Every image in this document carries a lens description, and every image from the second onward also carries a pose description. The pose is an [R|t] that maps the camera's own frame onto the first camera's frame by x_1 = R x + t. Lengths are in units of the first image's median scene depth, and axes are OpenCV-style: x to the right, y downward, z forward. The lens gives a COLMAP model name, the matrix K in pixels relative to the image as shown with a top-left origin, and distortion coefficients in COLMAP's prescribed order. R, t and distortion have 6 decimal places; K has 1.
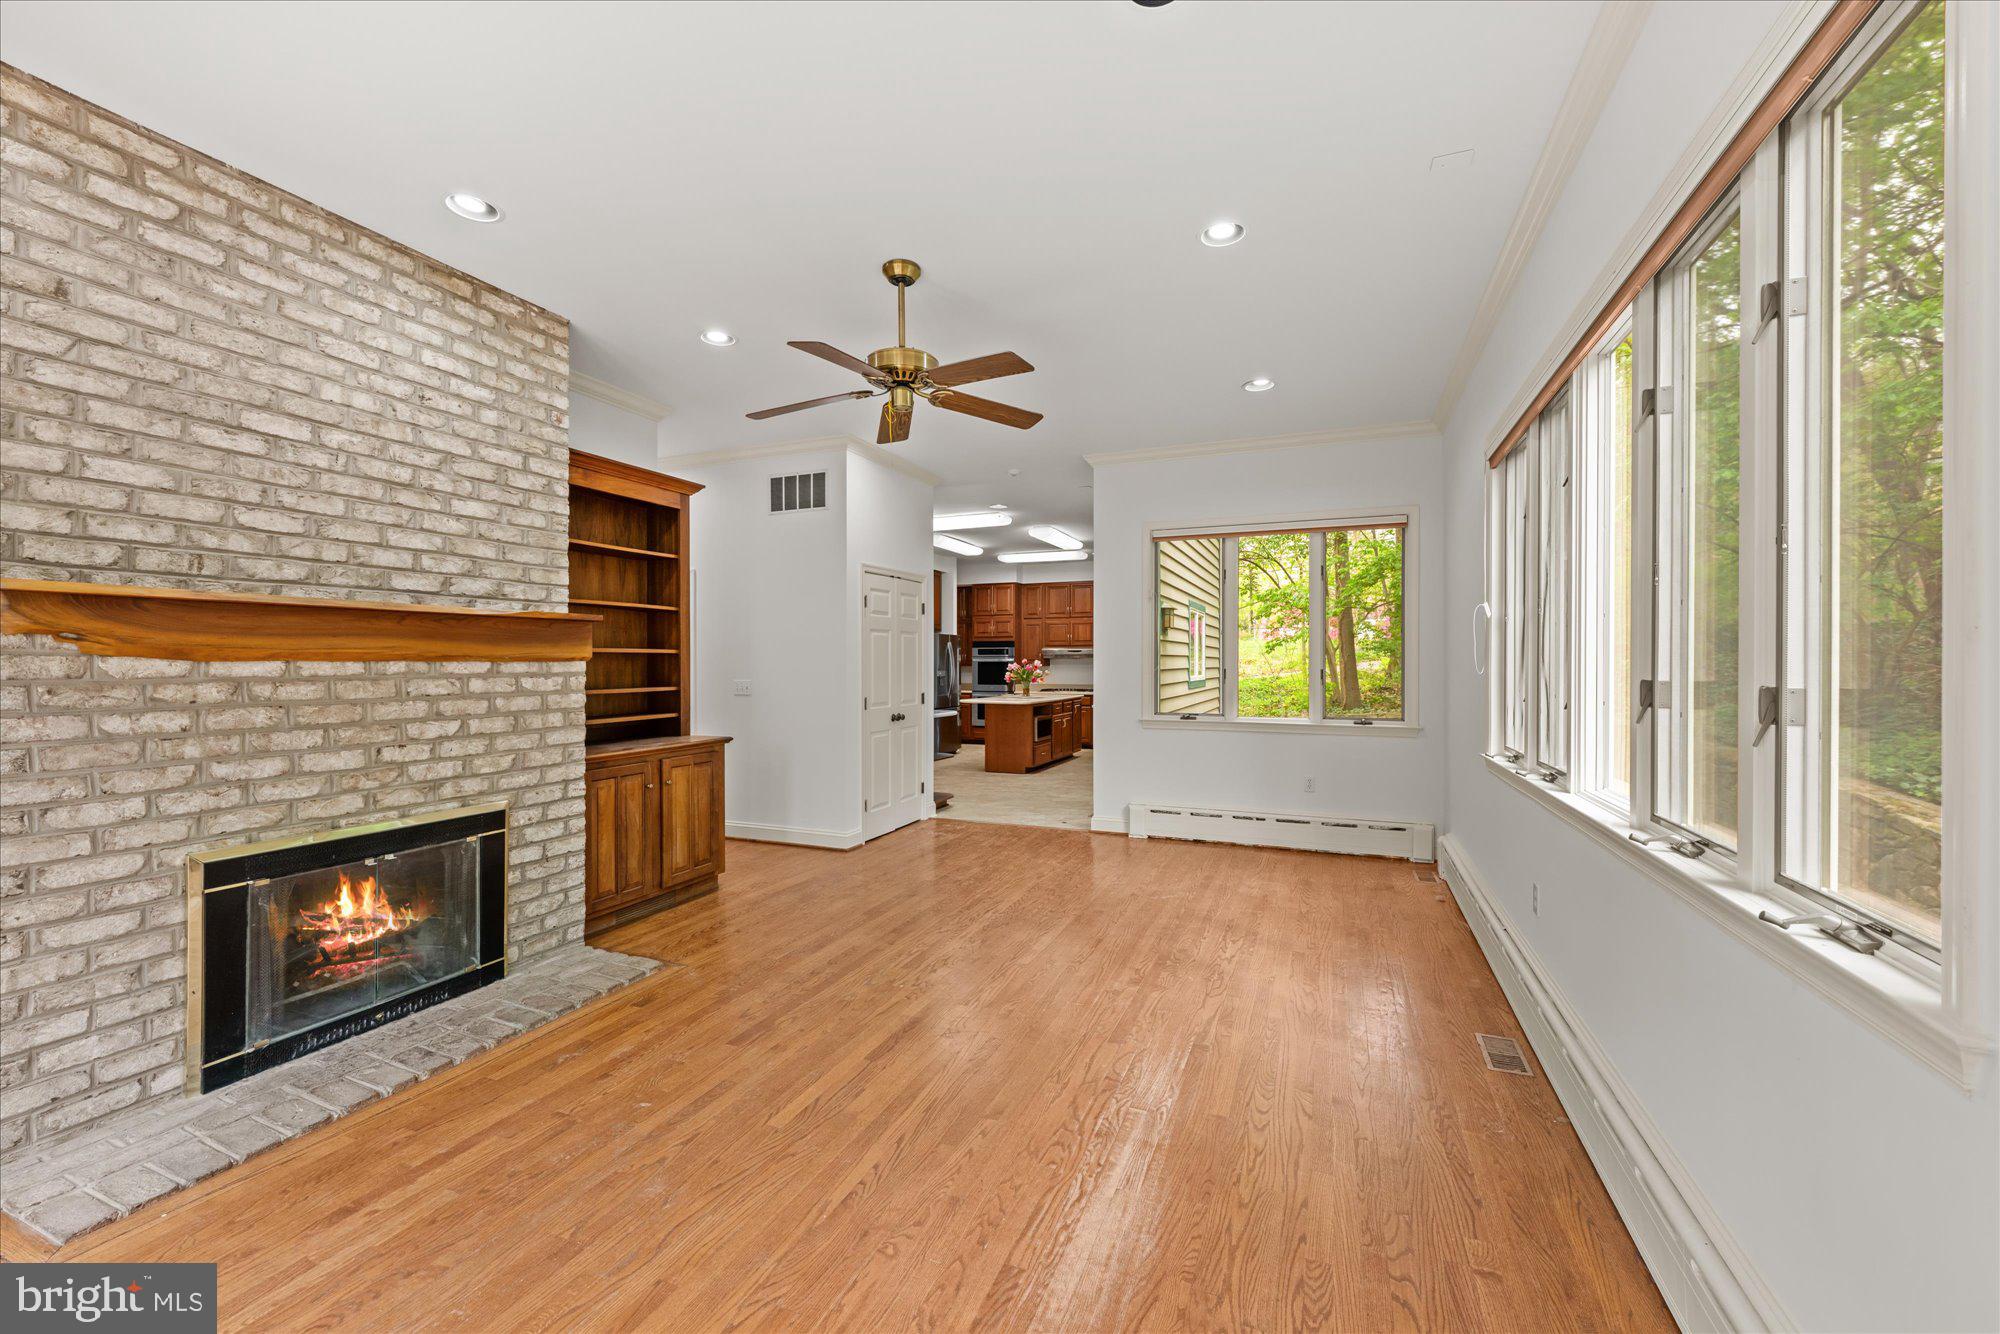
lens RADIAL K [[786.6, 0, 998.2], [0, 786.6, 667.2], [0, 0, 1]] dist [-0.000144, -0.000002]
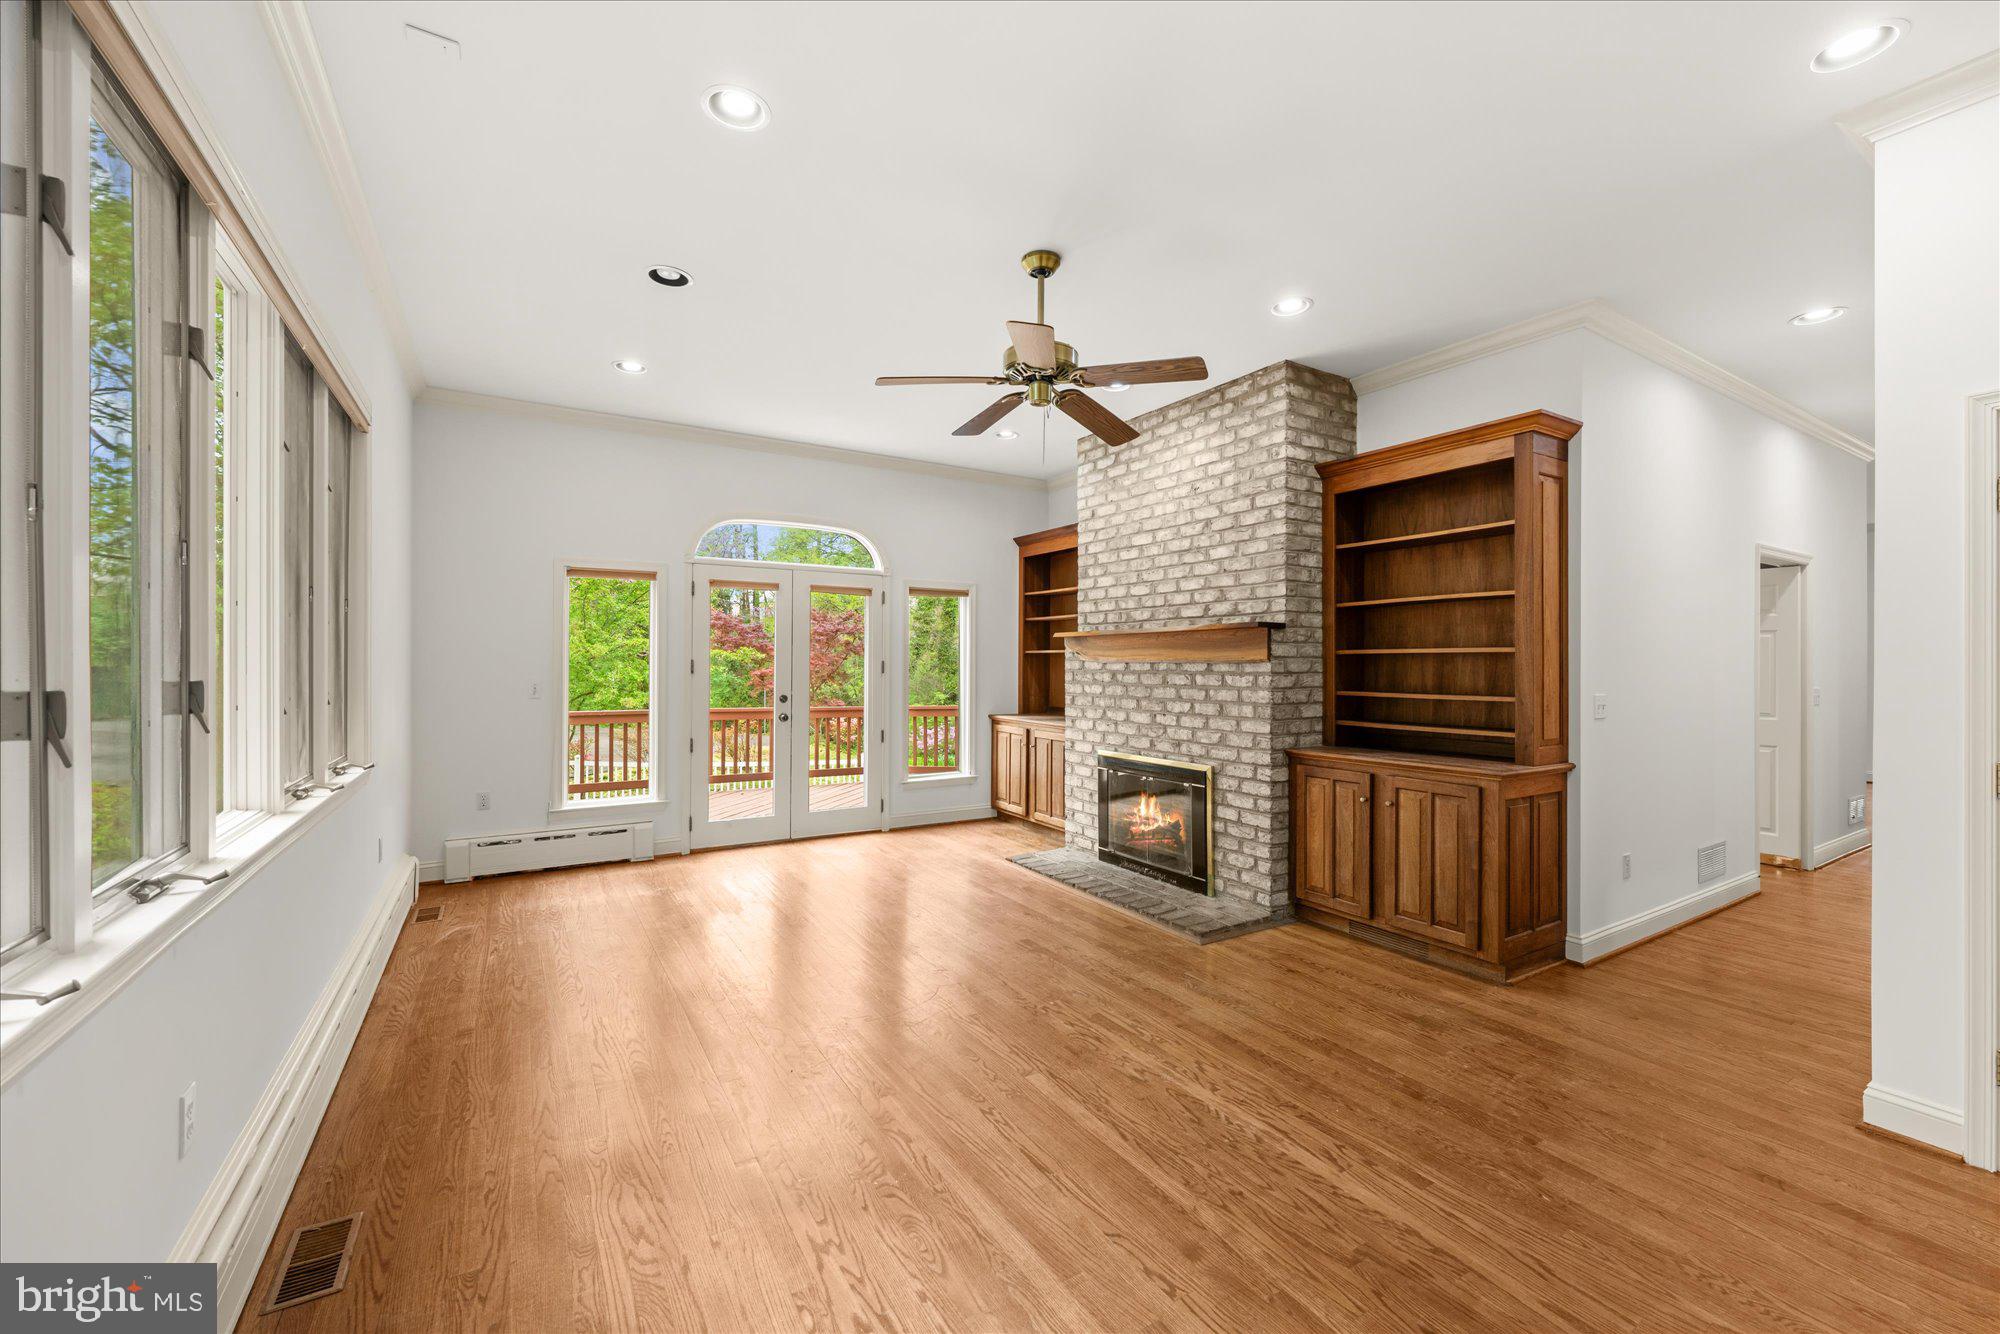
lens RADIAL K [[786.6, 0, 996.9], [0, 786.6, 663.5], [0, 0, 1]] dist [-0.000144, -0.000002]
pose [[-0.581162, -0.001496, -0.813787, 0.673151], [-0.007961, 0.999961, 0.003848, -0.008219], [0.813749, 0.008715, -0.581151, 1.458180]]
